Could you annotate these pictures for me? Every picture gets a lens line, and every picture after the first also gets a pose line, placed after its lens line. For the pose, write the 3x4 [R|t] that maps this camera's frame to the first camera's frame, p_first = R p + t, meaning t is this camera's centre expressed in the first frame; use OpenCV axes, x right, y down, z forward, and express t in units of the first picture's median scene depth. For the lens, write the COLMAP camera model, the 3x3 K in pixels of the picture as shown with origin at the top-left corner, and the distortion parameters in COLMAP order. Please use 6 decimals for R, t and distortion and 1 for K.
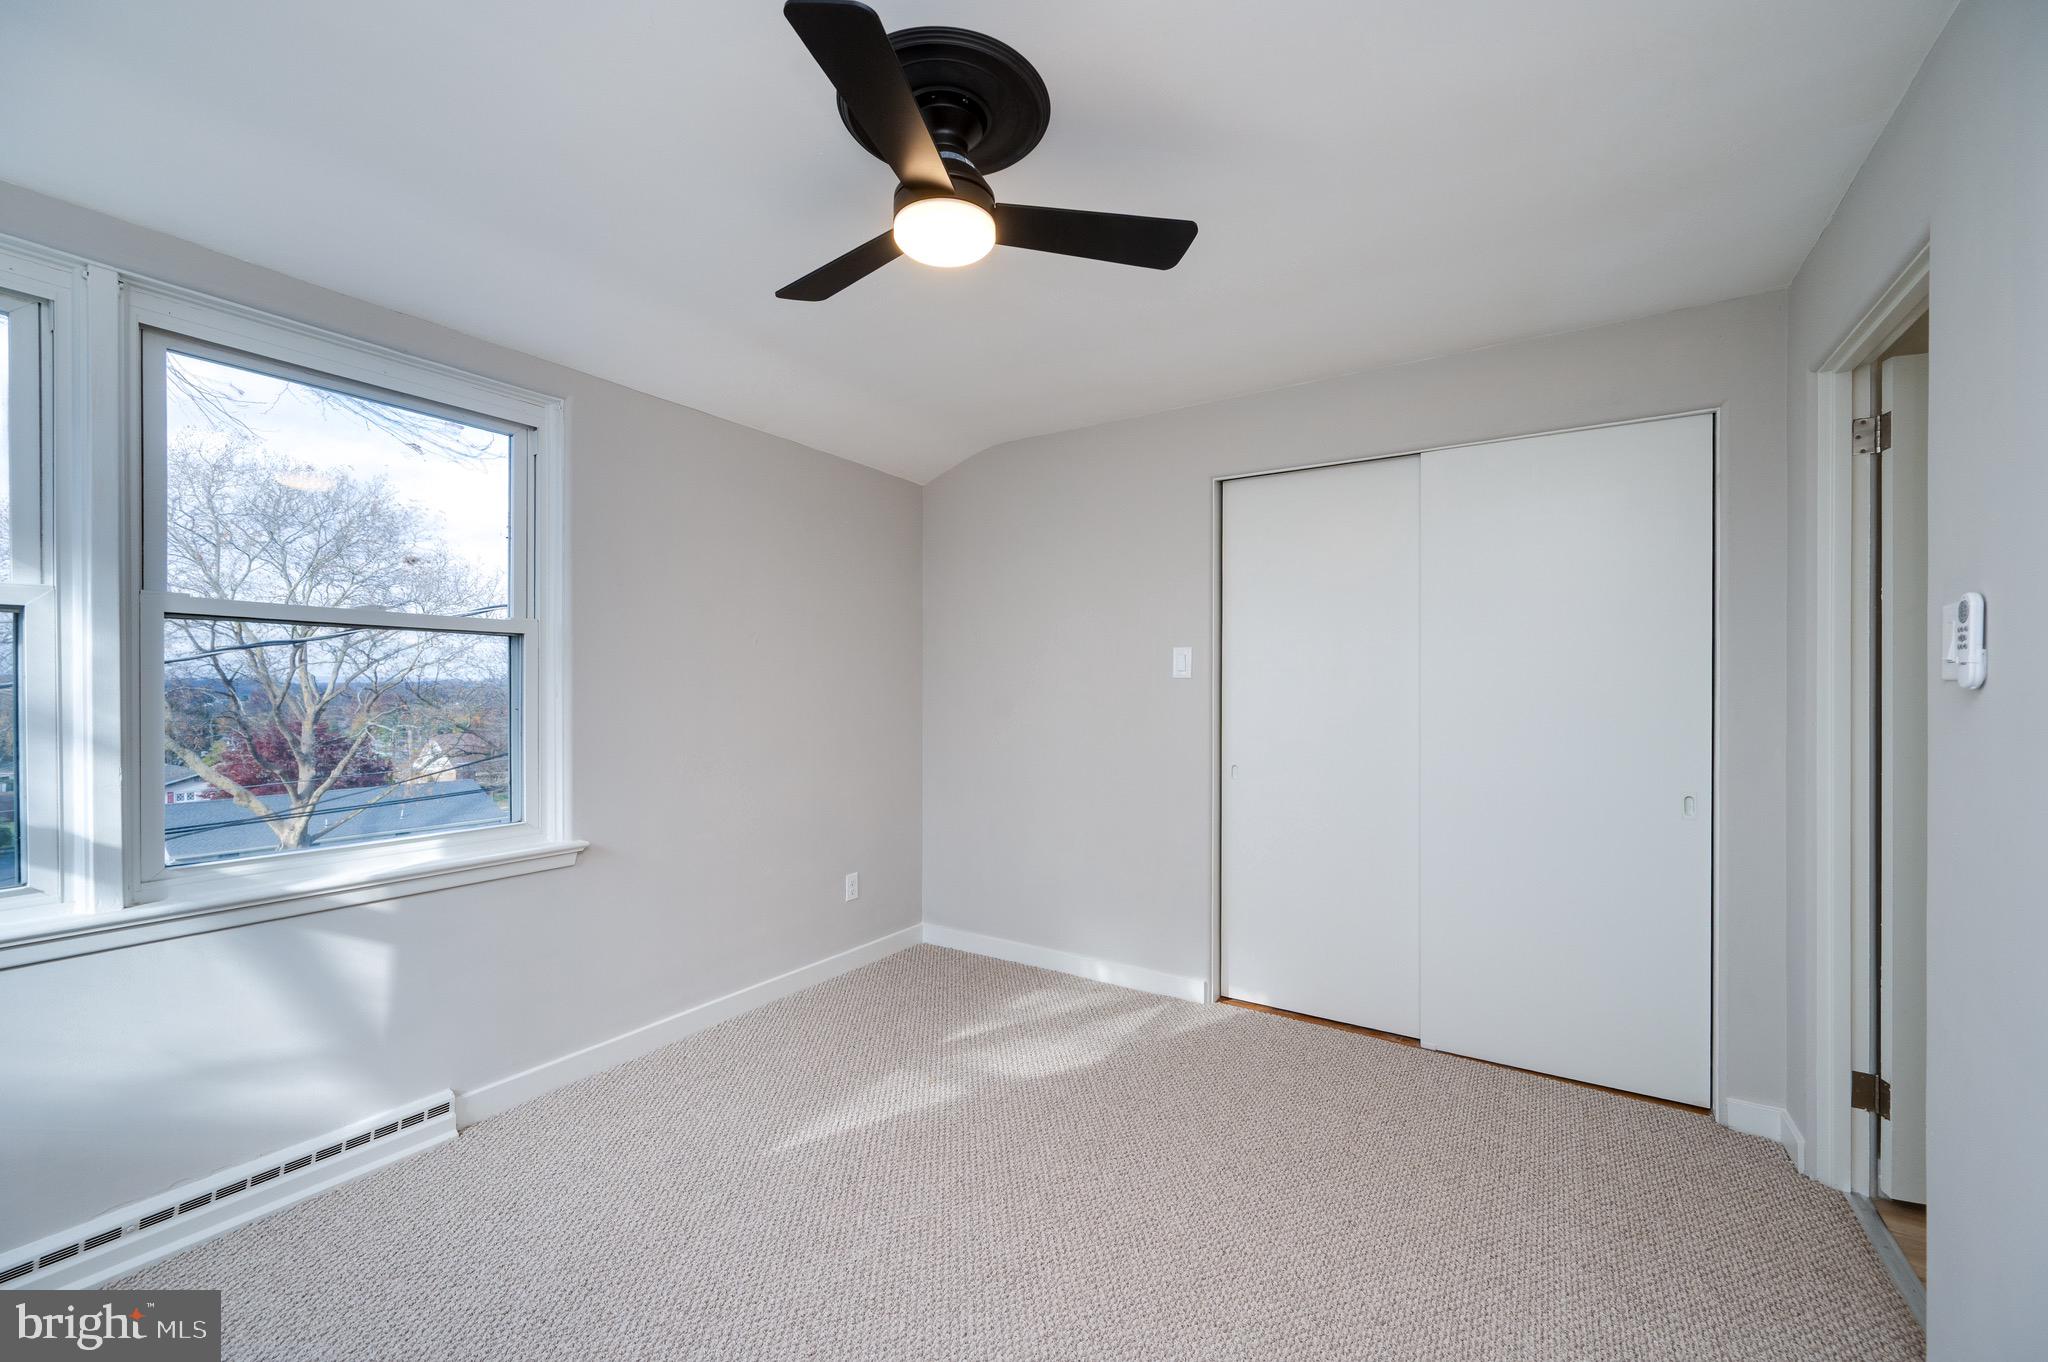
lens RADIAL K [[812.8, 0, 1012.5], [0, 812.8, 687.4], [0, 0, 1]] dist [-0.001629, -0.000034]
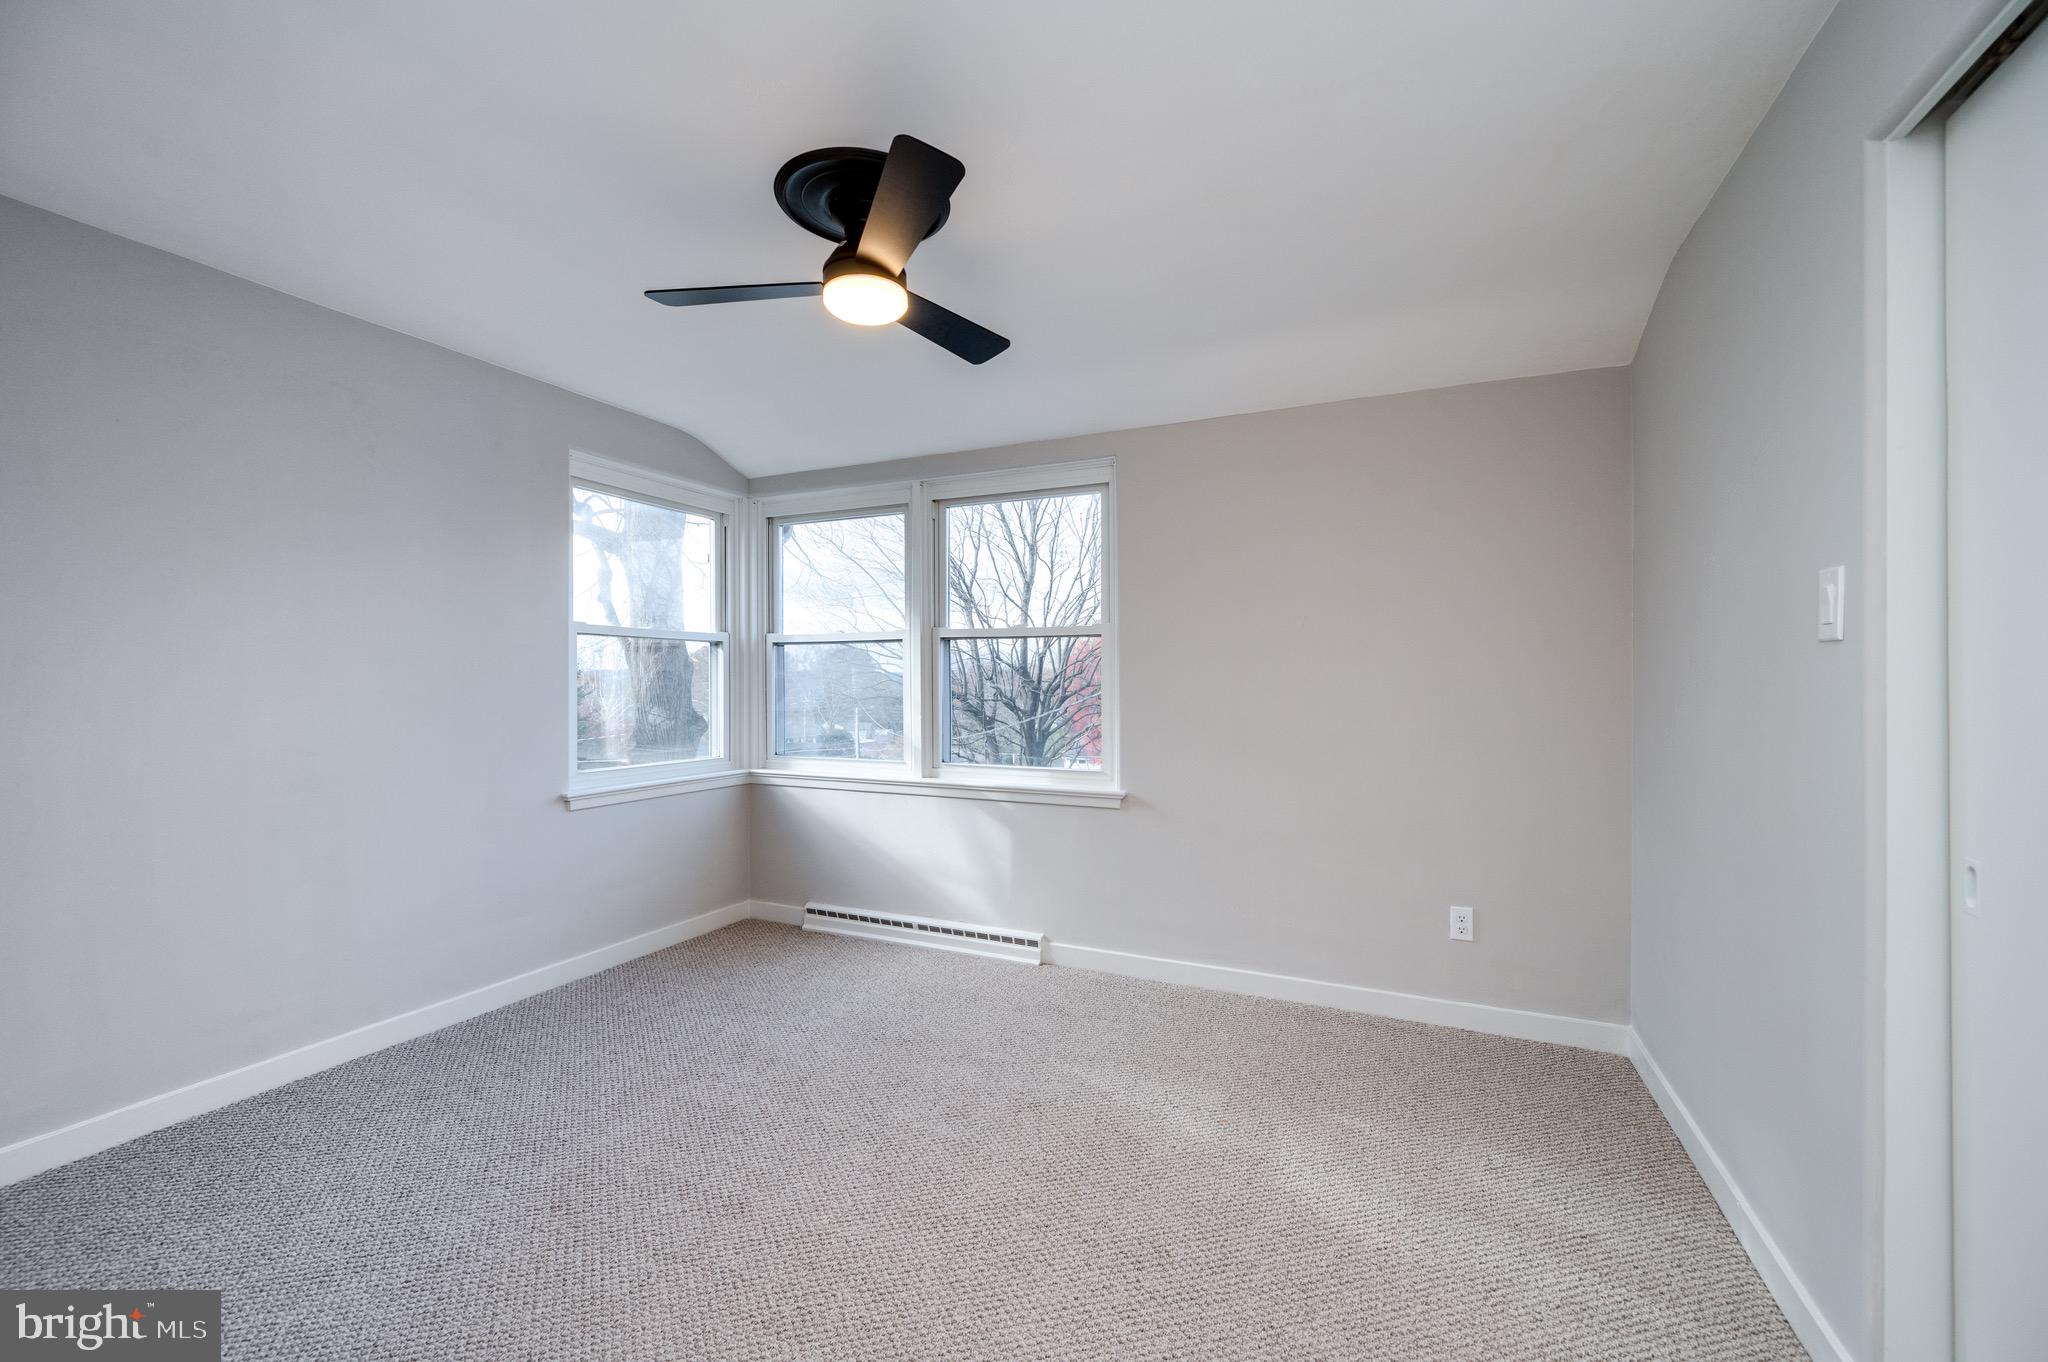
lens RADIAL K [[804.6, 0, 1024.0], [0, 804.6, 681.0], [0, 0, 1]] dist [-0.000080, 0.000002]
pose [[0.147706, -0.001559, -0.989030, 0.798165], [0.003813, 0.999992, -0.001006, 0.016532], [0.989024, -0.003623, 0.147710, 0.731957]]
